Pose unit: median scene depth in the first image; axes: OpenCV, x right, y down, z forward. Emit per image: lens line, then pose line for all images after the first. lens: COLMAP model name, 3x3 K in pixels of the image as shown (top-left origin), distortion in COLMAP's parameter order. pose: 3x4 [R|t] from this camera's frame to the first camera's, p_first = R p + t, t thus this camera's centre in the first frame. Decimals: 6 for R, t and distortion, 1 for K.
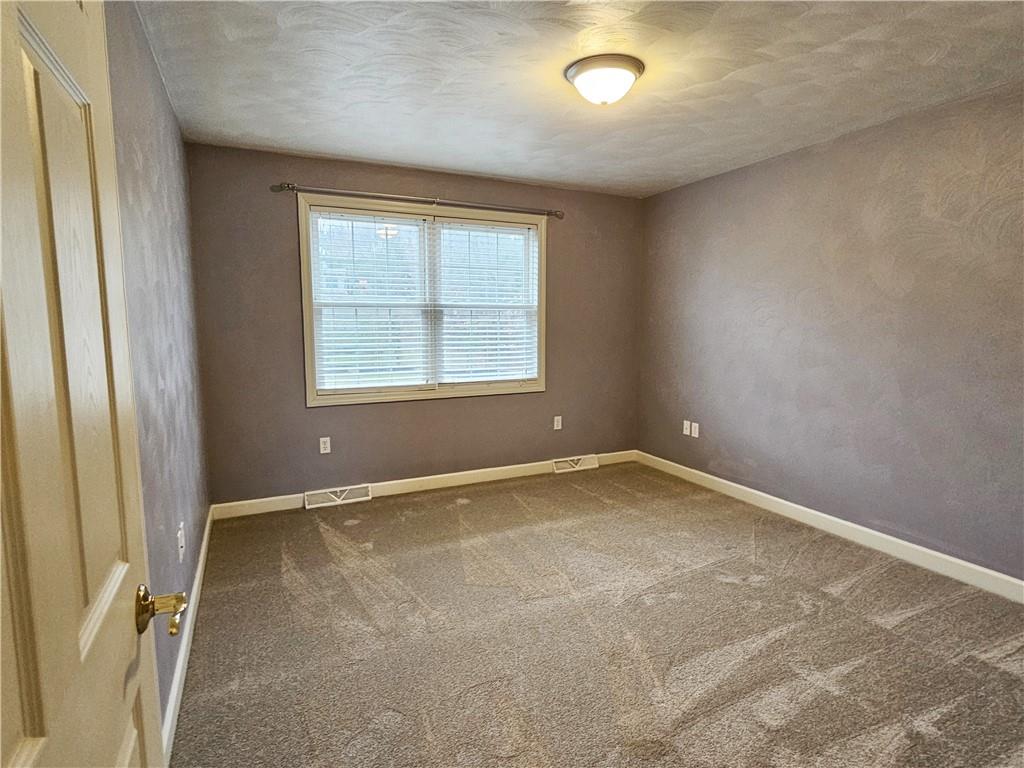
lens RADIAL K [[540.0, 0, 512.0], [0, 540.0, 384.0], [0, 0, 1]] dist [-0.020298, -0.000492]
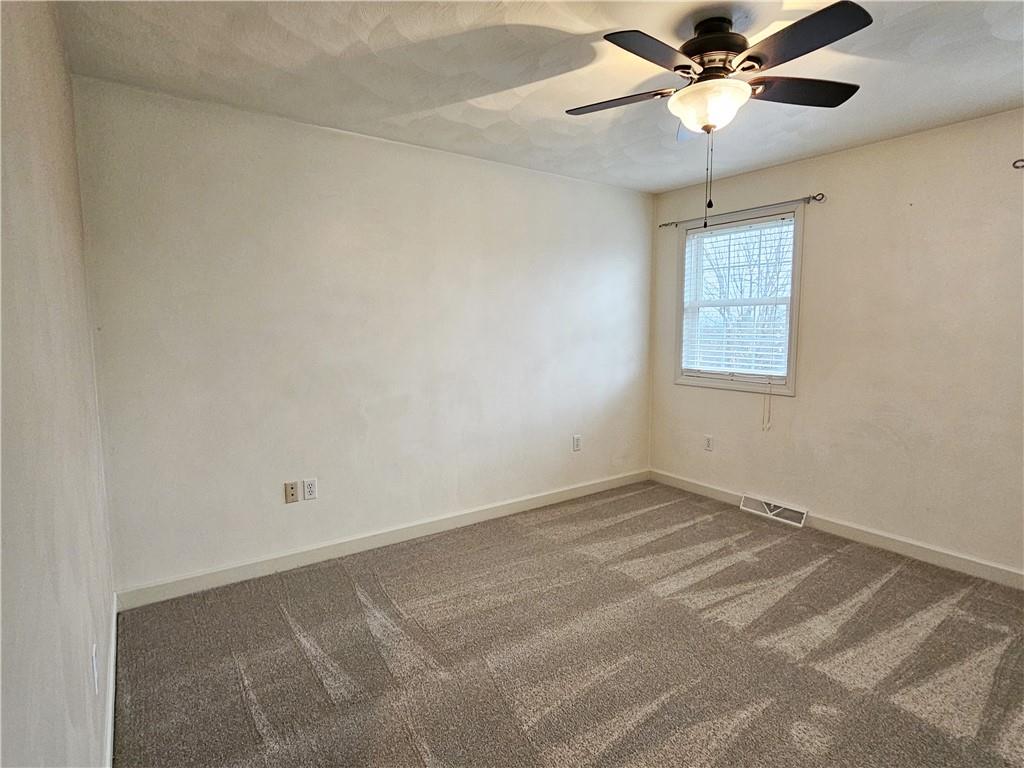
lens RADIAL K [[540.0, 0, 512.0], [0, 540.0, 384.0], [0, 0, 1]] dist [-0.020298, -0.000492]
pose [[0.159014, 0.105497, -0.981624, 0.548998], [-0.117406, 0.989240, 0.087297, -0.049368], [0.980271, 0.101367, 0.169689, 0.360752]]
